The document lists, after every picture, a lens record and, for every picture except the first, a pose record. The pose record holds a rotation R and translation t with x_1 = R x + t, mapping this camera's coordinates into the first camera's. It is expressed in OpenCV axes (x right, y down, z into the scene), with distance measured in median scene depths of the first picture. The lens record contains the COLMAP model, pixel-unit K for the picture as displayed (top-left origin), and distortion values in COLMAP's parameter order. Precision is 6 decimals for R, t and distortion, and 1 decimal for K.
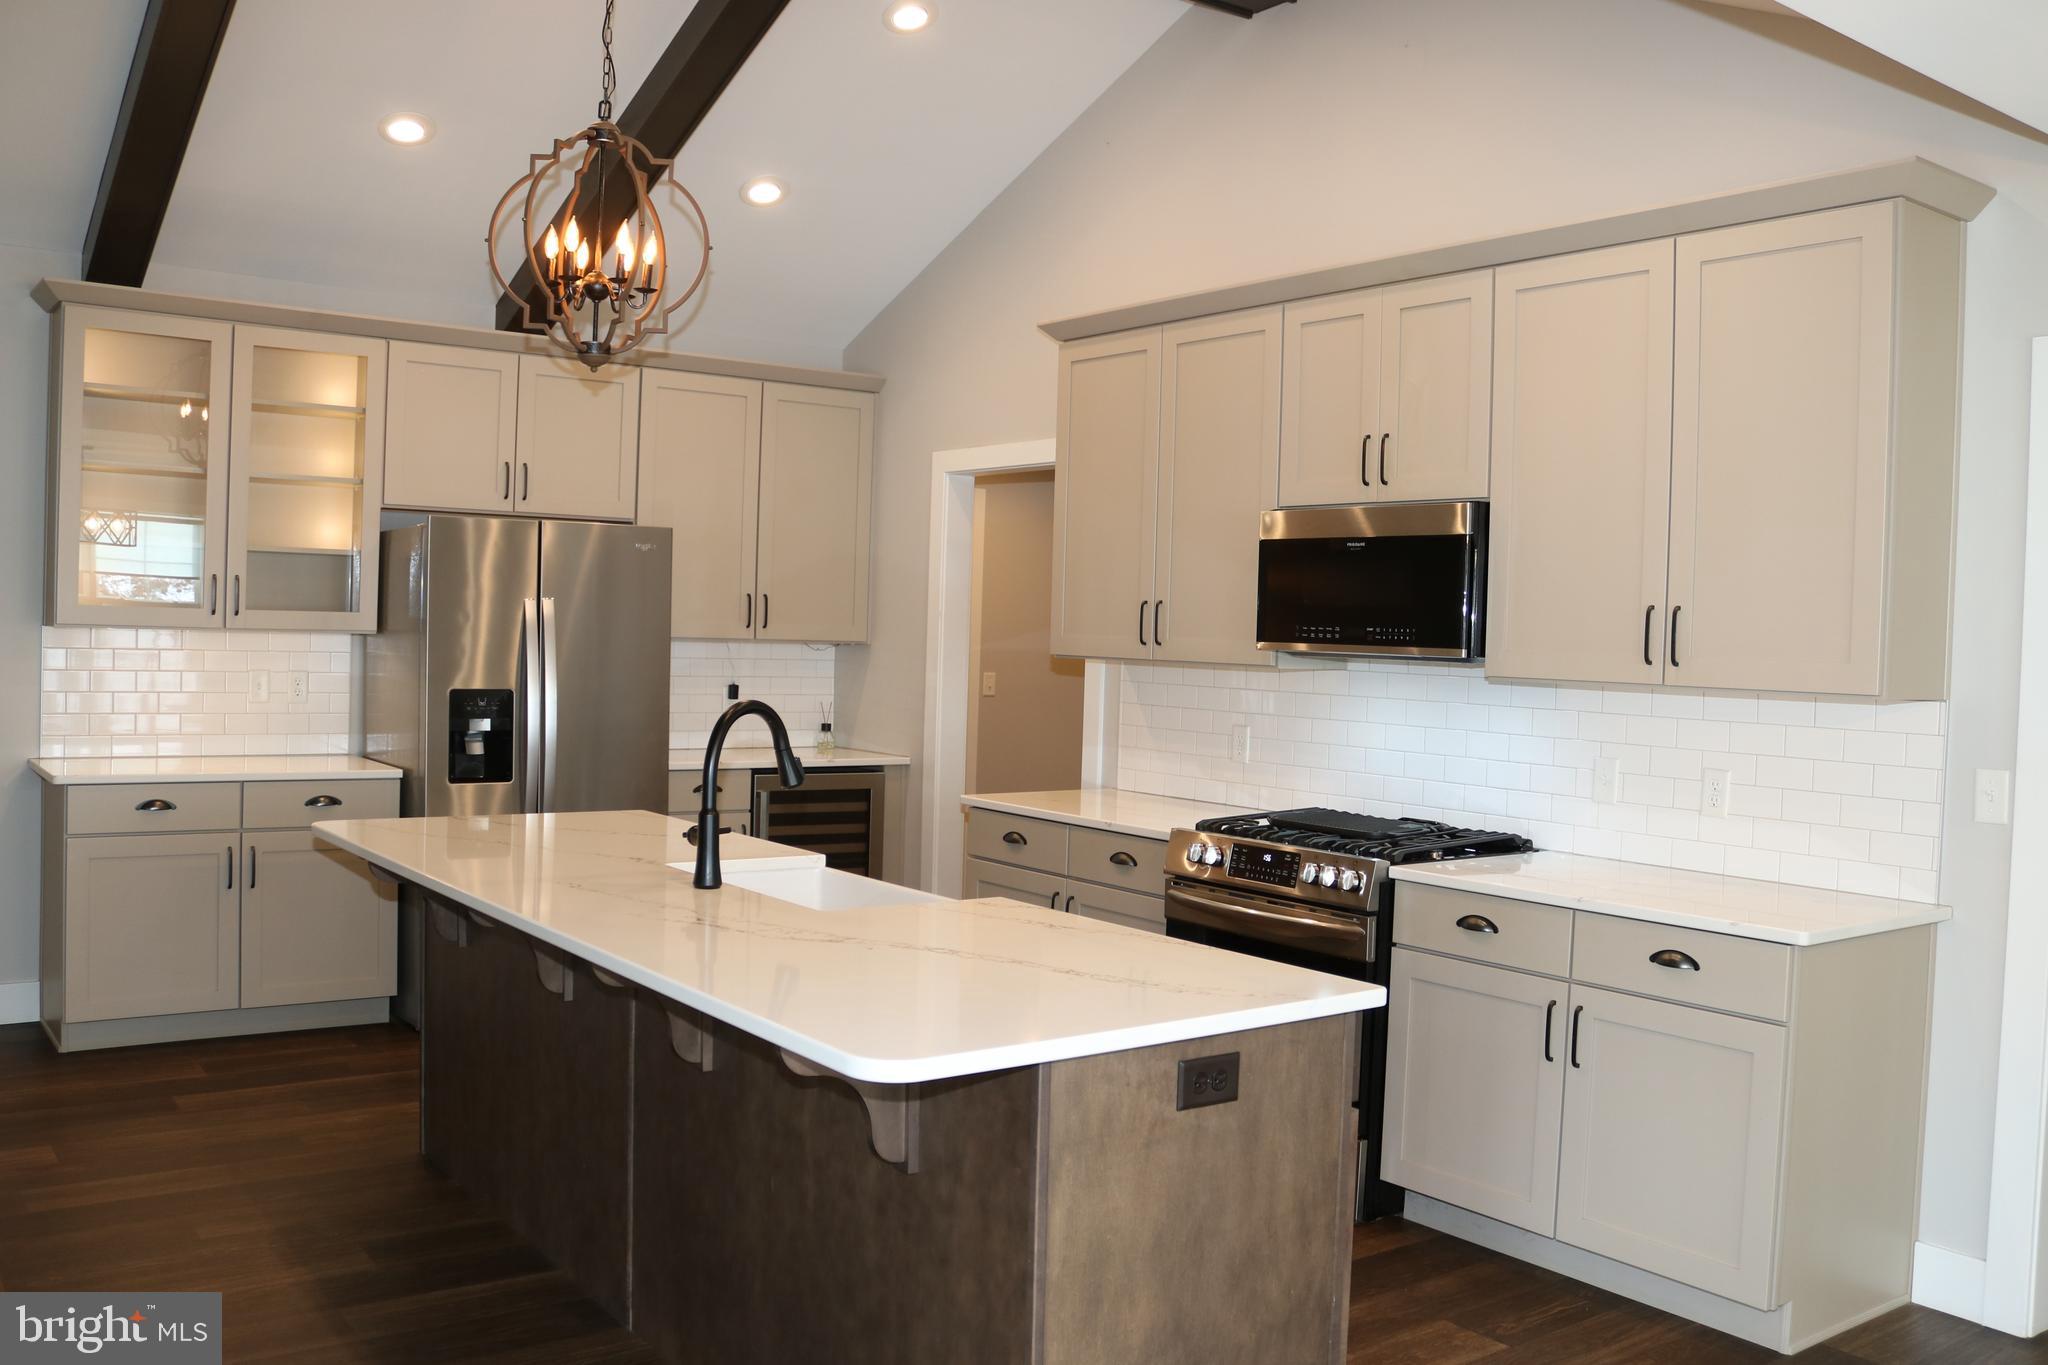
lens RADIAL K [[1719.2, 0, 1024.0], [0, 1719.2, 682.5], [0, 0, 1]] dist [-0.179816, 0.150493]
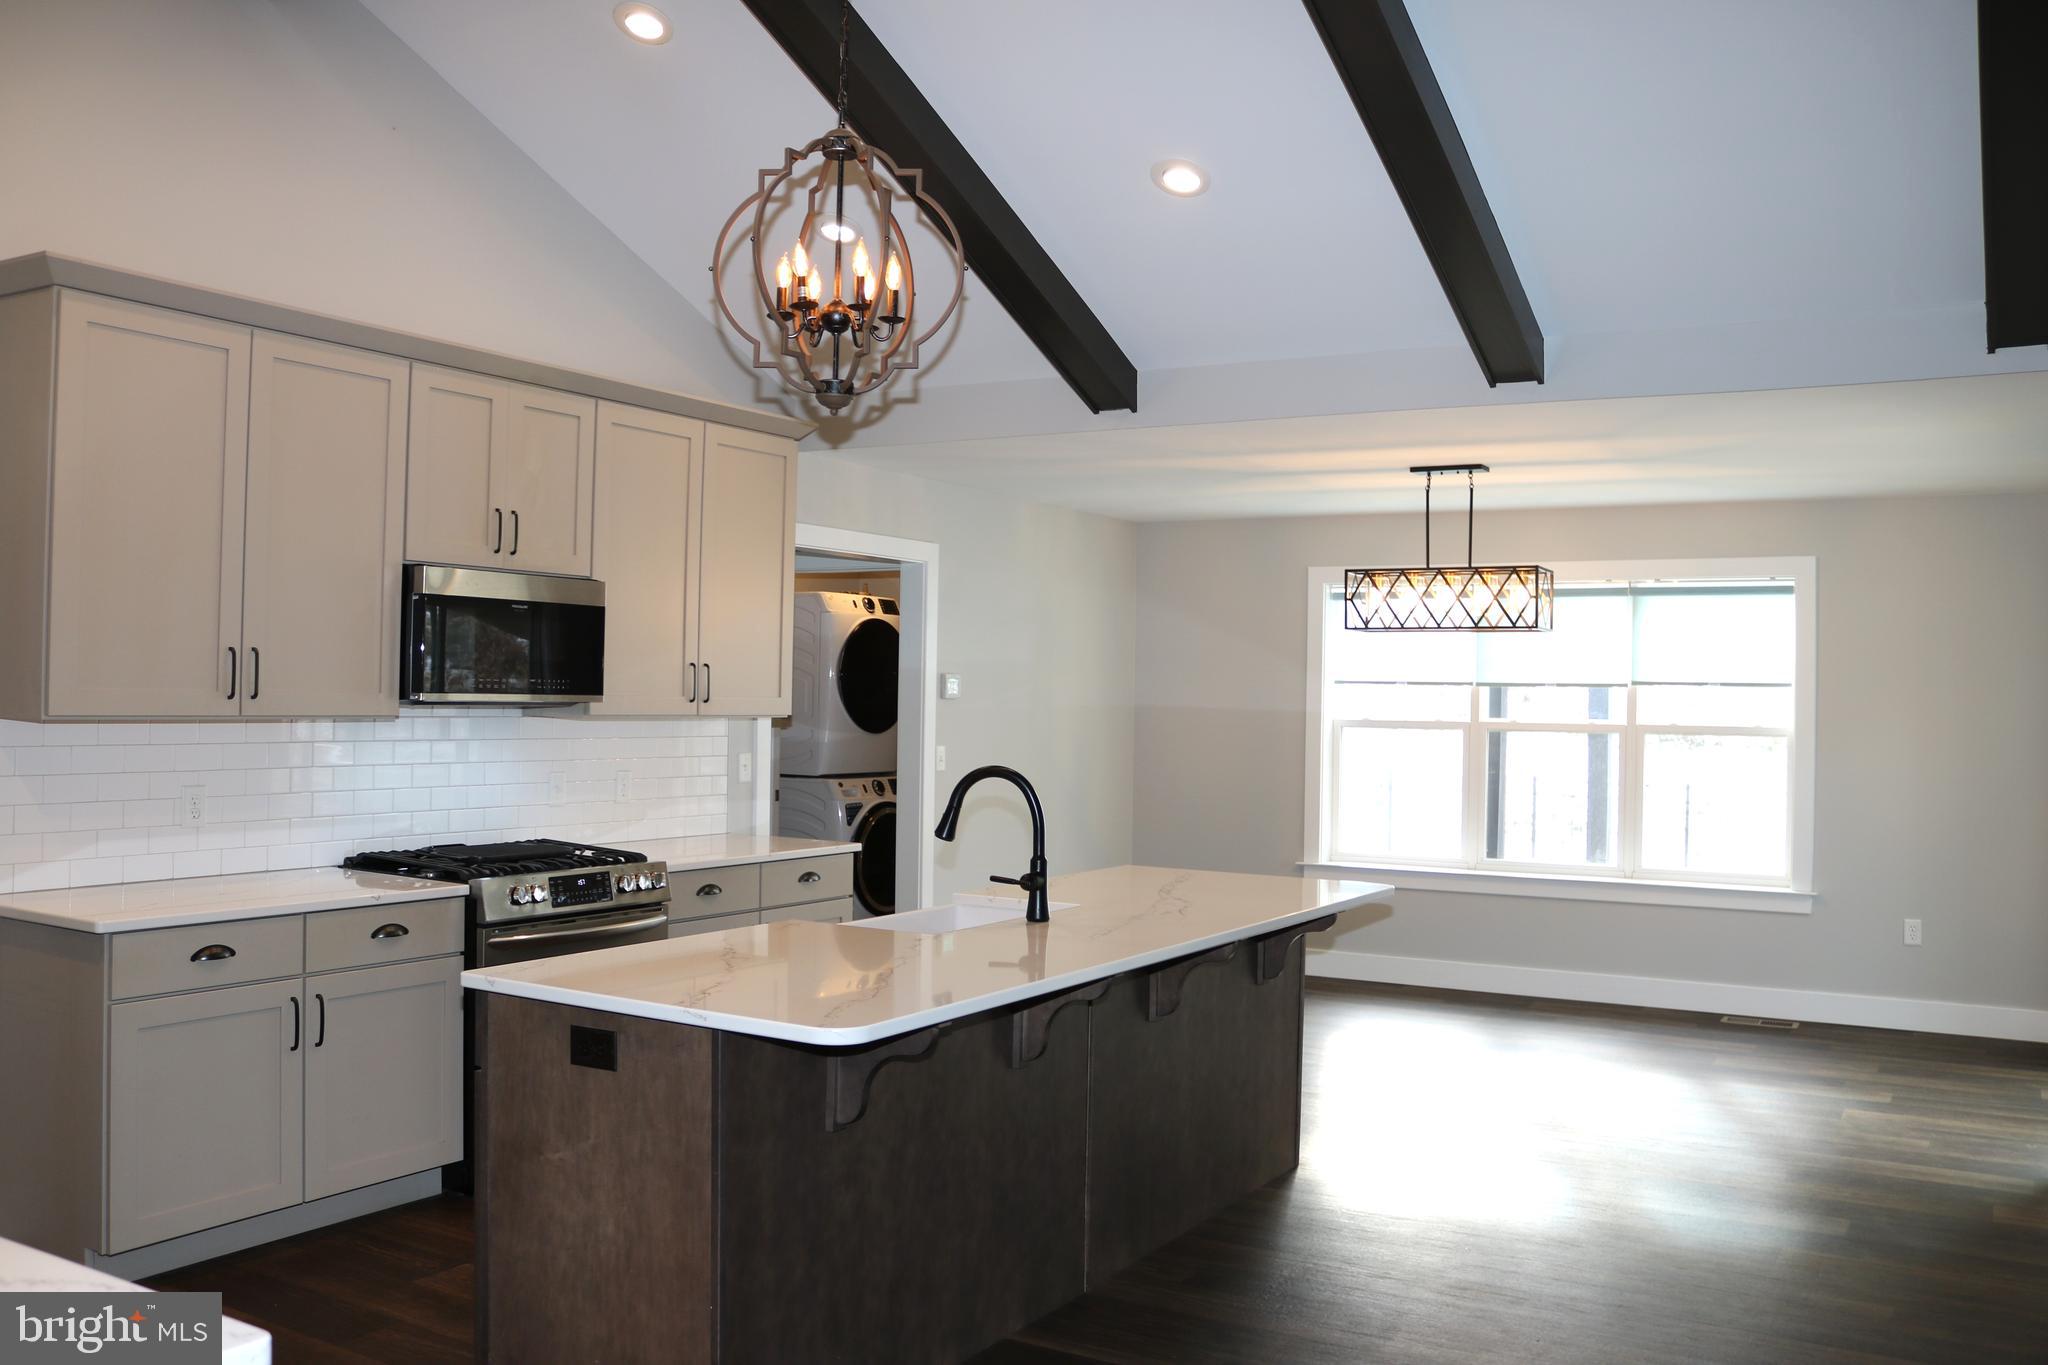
lens RADIAL K [[1719.2, 0, 1024.0], [0, 1719.2, 682.5], [0, 0, 1]] dist [-0.179816, 0.150493]
pose [[-0.362339, -0.037829, 0.931278, -1.011801], [-0.004293, 0.999233, 0.038919, -0.077244], [-0.932036, 0.010103, -0.362224, 1.117806]]
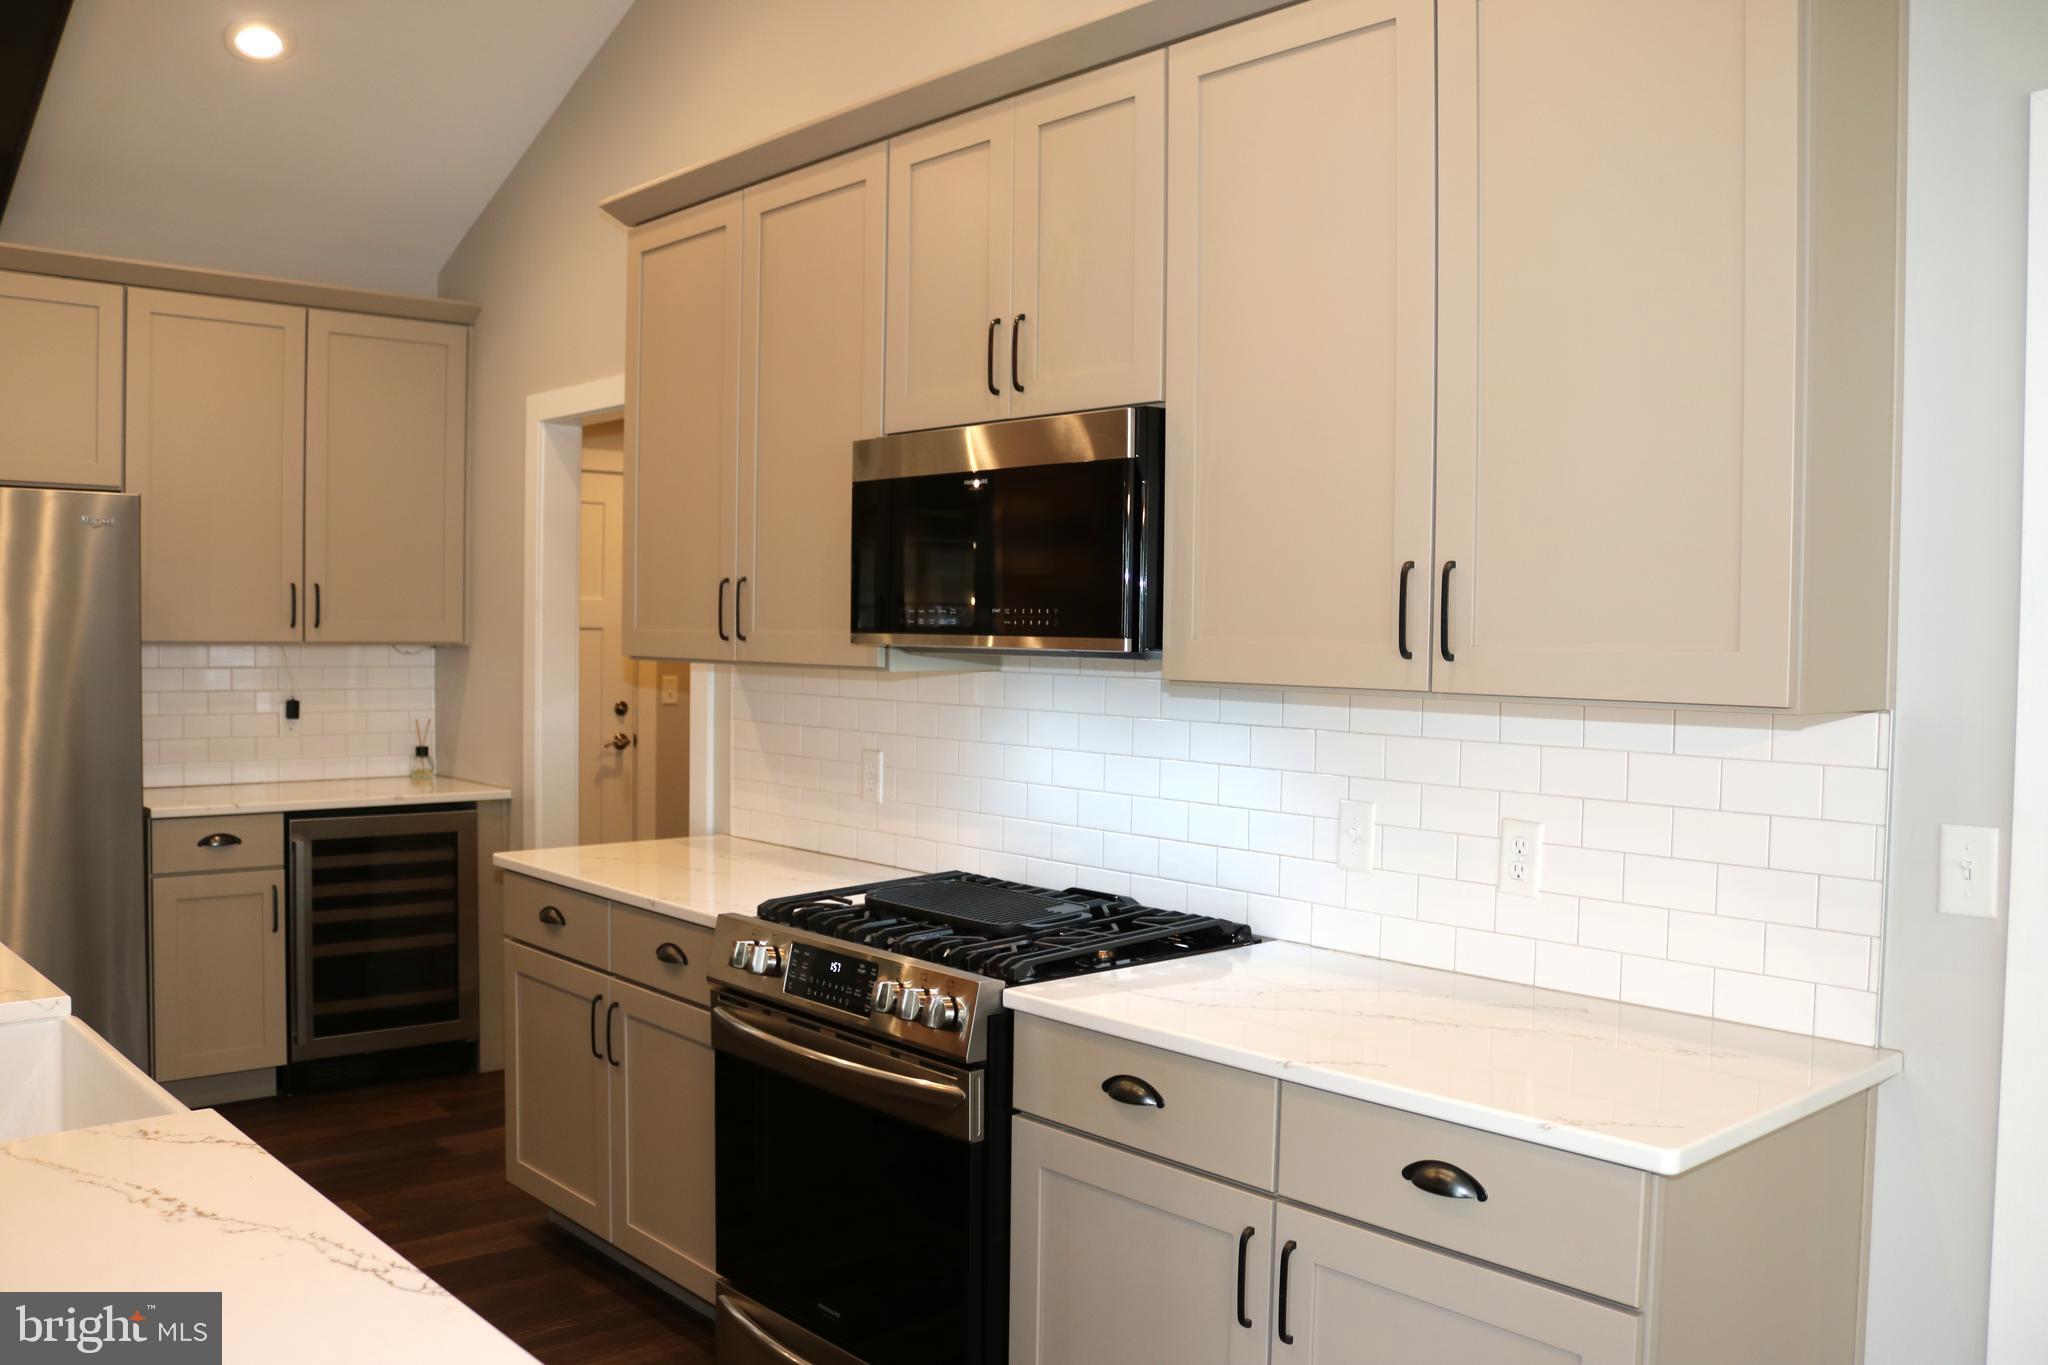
lens RADIAL K [[1719.2, 0, 1024.0], [0, 1719.2, 682.5], [0, 0, 1]] dist [-0.179816, 0.150493]
pose [[0.995530, -0.018947, 0.092524, 0.153364], [0.018637, 0.999817, 0.004219, -0.006311], [-0.092587, -0.002475, 0.995702, 0.346272]]
